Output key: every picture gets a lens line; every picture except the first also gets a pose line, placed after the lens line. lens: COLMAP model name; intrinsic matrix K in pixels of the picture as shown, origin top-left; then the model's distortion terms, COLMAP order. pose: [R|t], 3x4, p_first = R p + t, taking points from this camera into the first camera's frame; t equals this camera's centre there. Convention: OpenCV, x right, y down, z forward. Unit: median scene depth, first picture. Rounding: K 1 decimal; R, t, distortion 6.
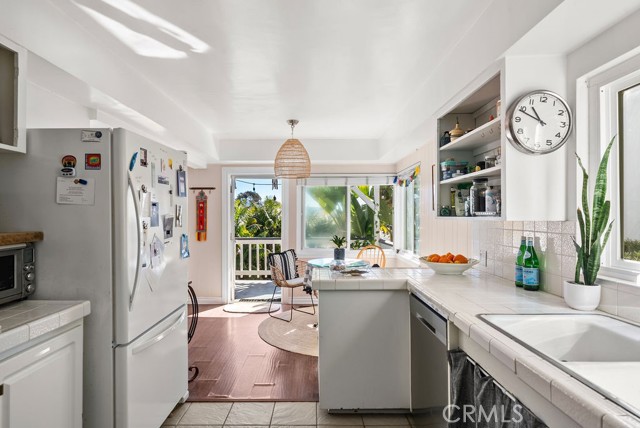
lens RADIAL K [[357.6, 0, 323.4], [0, 357.6, 214.8], [0, 0, 1]] dist [0.000697, 0.000003]
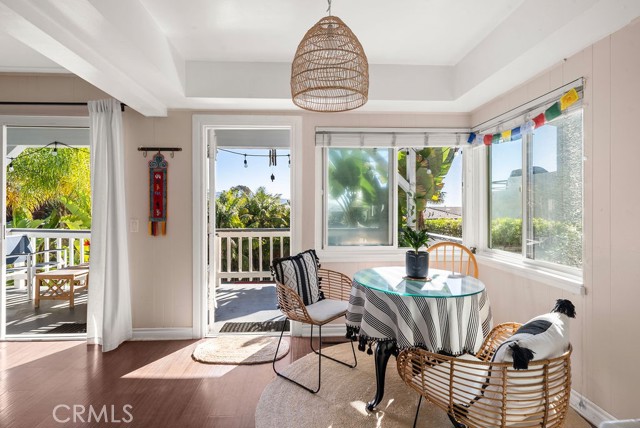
lens RADIAL K [[314.0, 0, 320.9], [0, 314.0, 209.5], [0, 0, 1]] dist [0.023546, 0.000309]
pose [[0.998990, 0.000086, 0.044931, -0.088254], [-0.000335, 0.999985, 0.005533, 0.025808], [-0.044930, -0.005543, 0.998975, 0.449222]]
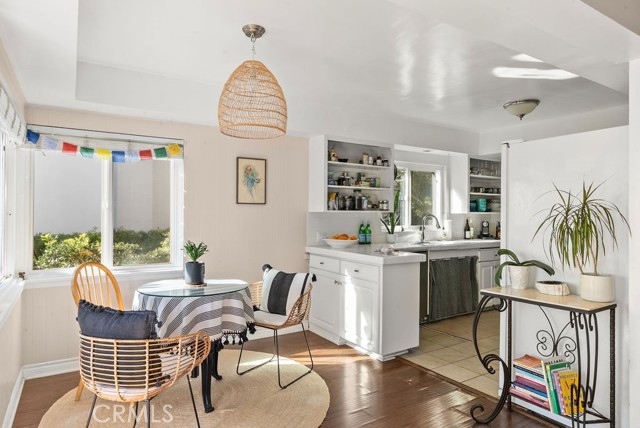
lens RADIAL K [[393.6, 0, 320.4], [0, 393.6, 215.5], [0, 0, 1]] dist [-0.000930, -0.000590]
pose [[-0.527814, 0.008727, 0.849315, -0.474728], [0.006728, 0.999959, -0.006094, 0.017879], [-0.849334, 0.002498, -0.527851, 0.942081]]
